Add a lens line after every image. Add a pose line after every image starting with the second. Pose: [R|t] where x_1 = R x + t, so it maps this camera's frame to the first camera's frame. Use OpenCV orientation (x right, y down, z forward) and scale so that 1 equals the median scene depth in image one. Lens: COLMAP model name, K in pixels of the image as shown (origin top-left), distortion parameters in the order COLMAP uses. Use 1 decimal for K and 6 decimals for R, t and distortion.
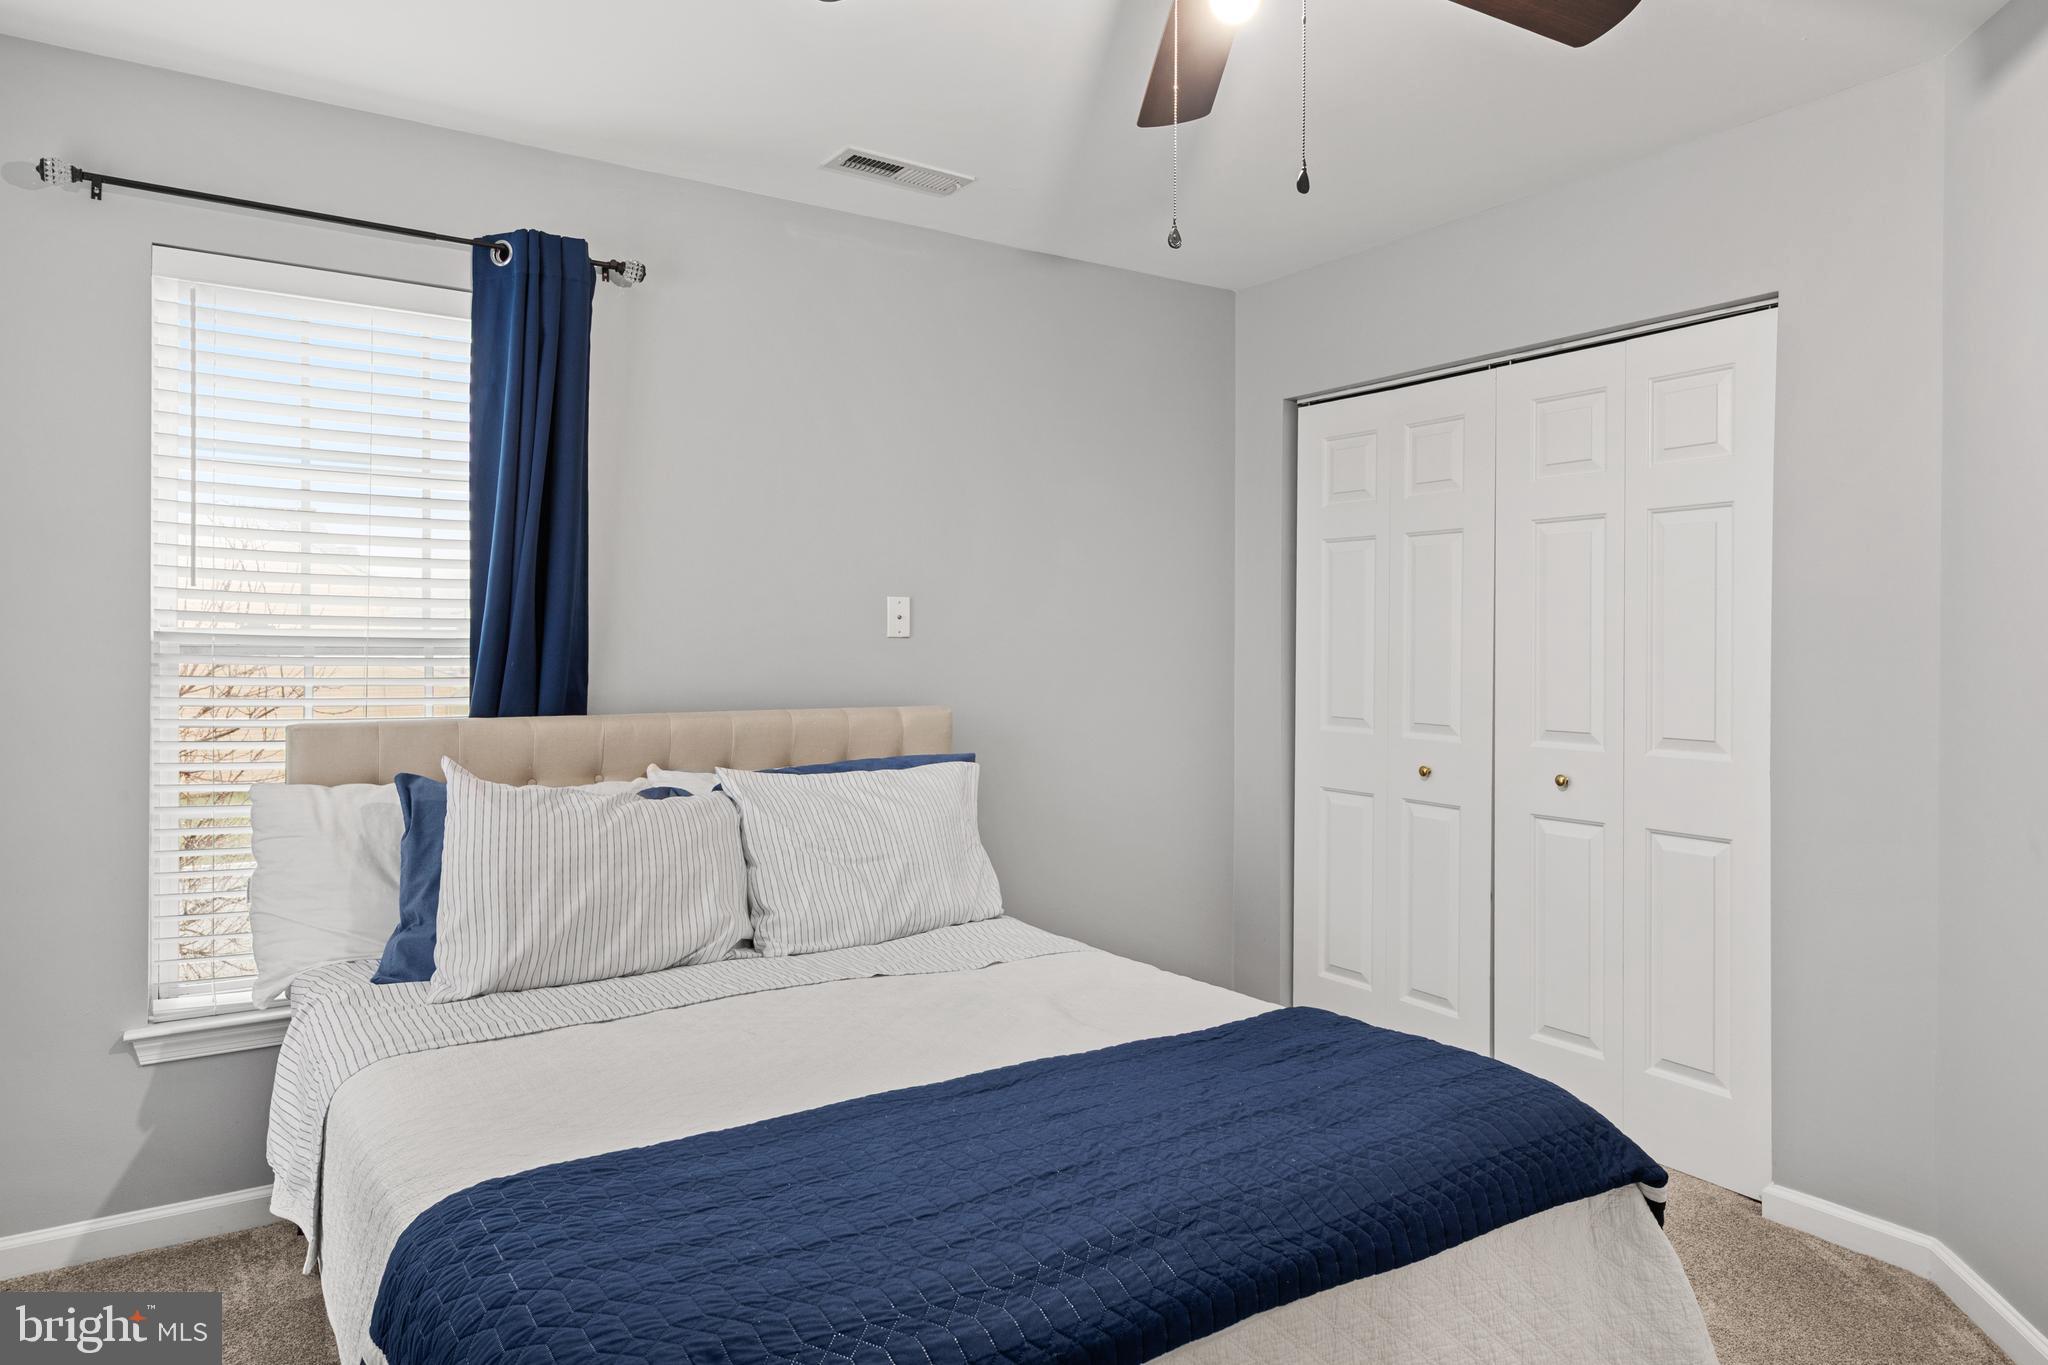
lens RADIAL K [[1260.9, 0, 1020.1], [0, 1260.9, 643.4], [0, 0, 1]] dist [0.038101, -0.069994]
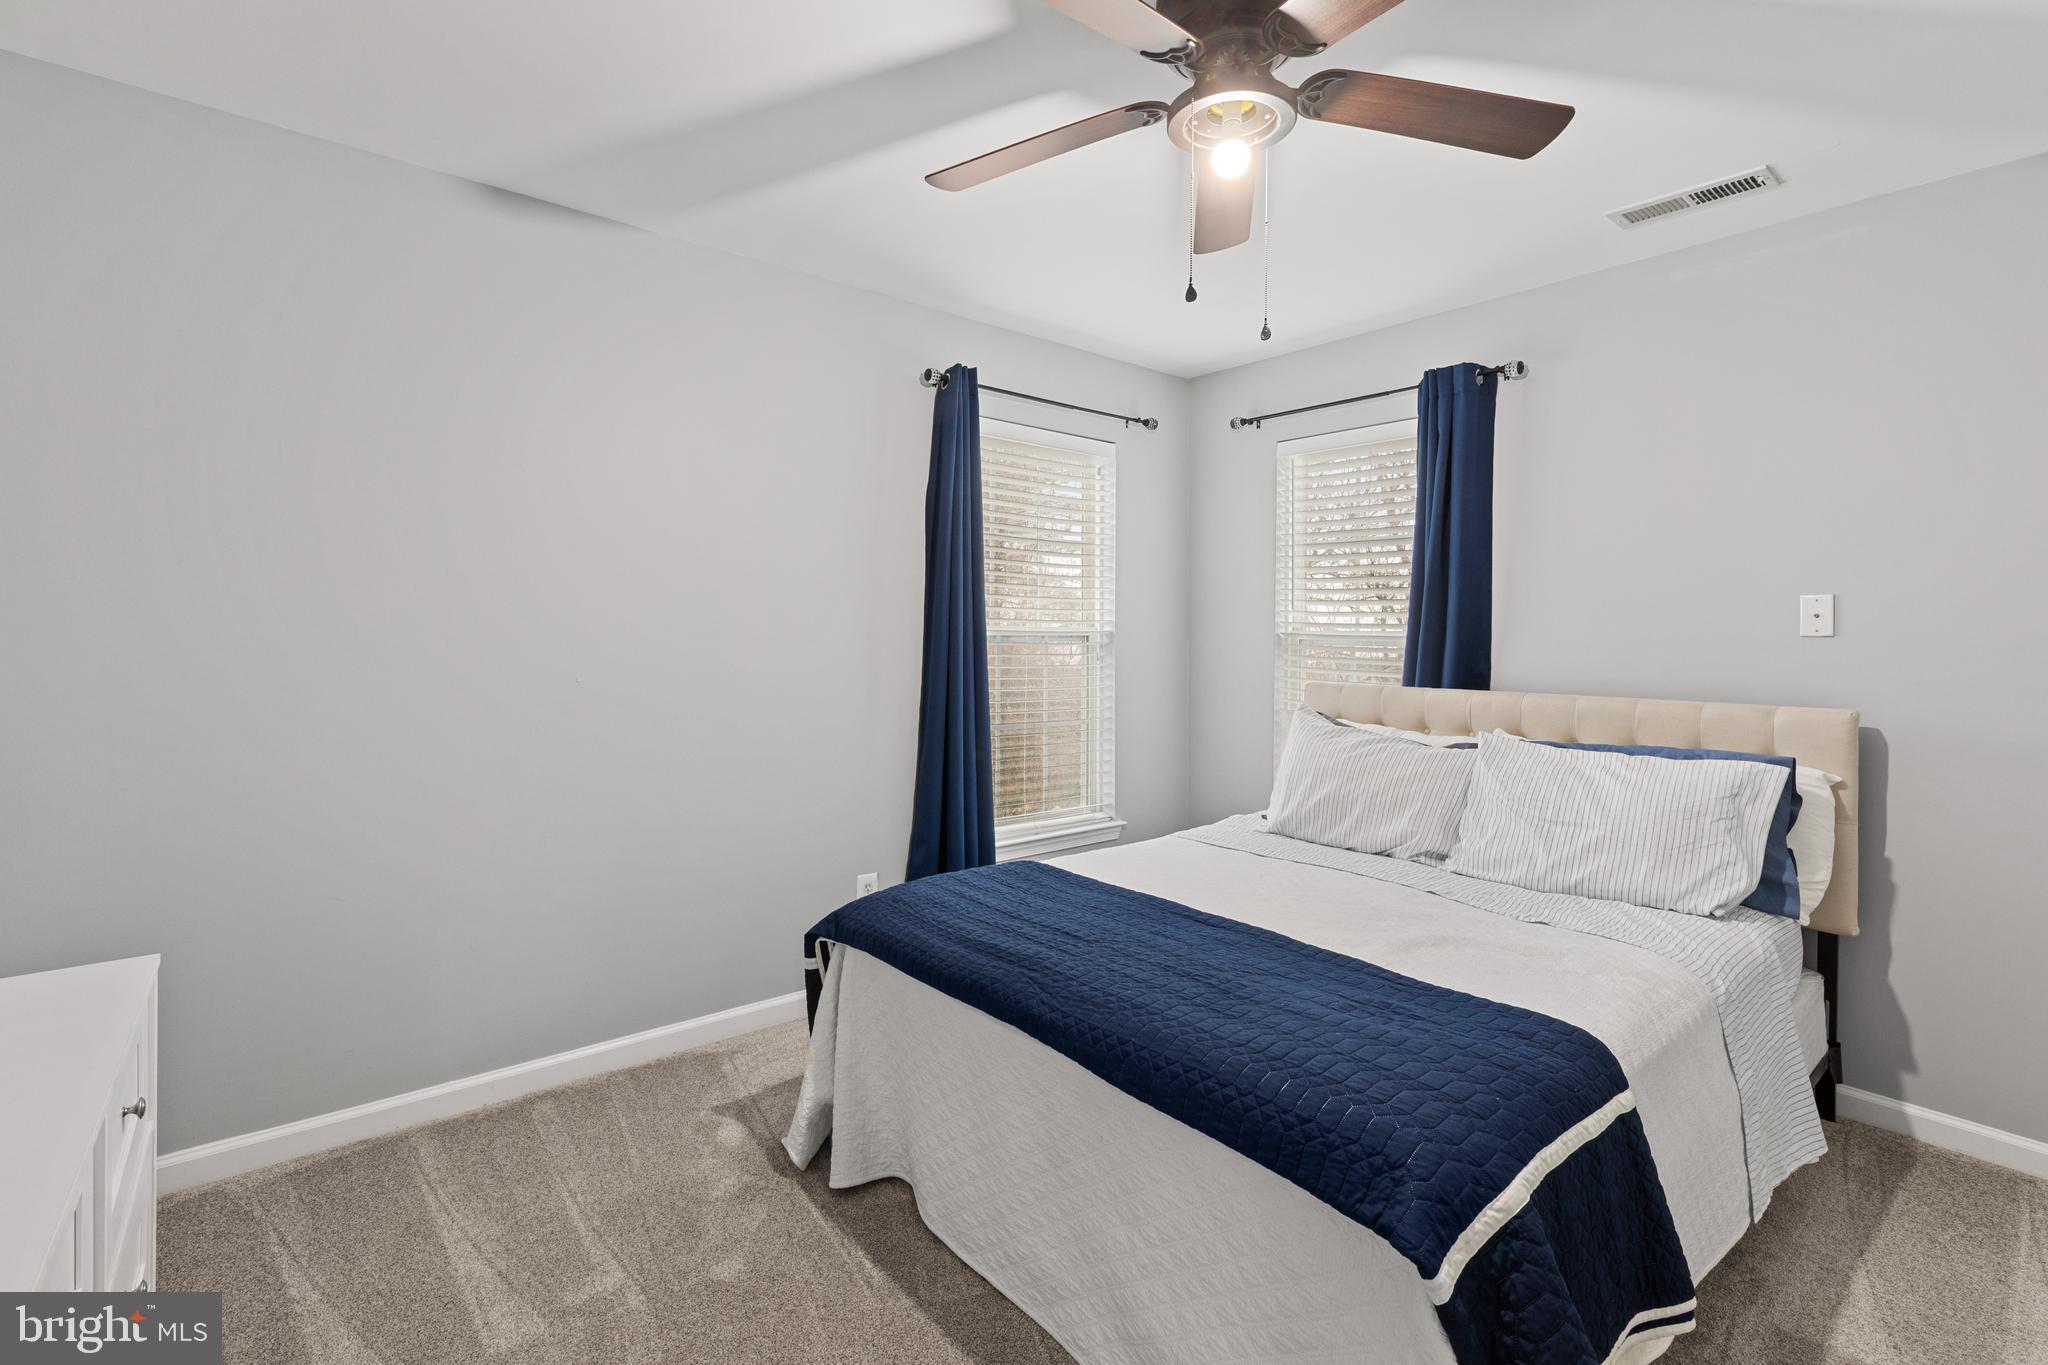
lens RADIAL K [[932.4, 0, 1063.3], [0, 932.4, 633.5], [0, 0, 1]] dist [0.002295, 0.000199]
pose [[0.133804, -0.005322, -0.990993, 0.771149], [-0.009486, 0.999933, -0.006651, 0.004490], [0.990962, 0.010290, 0.133745, 0.476785]]
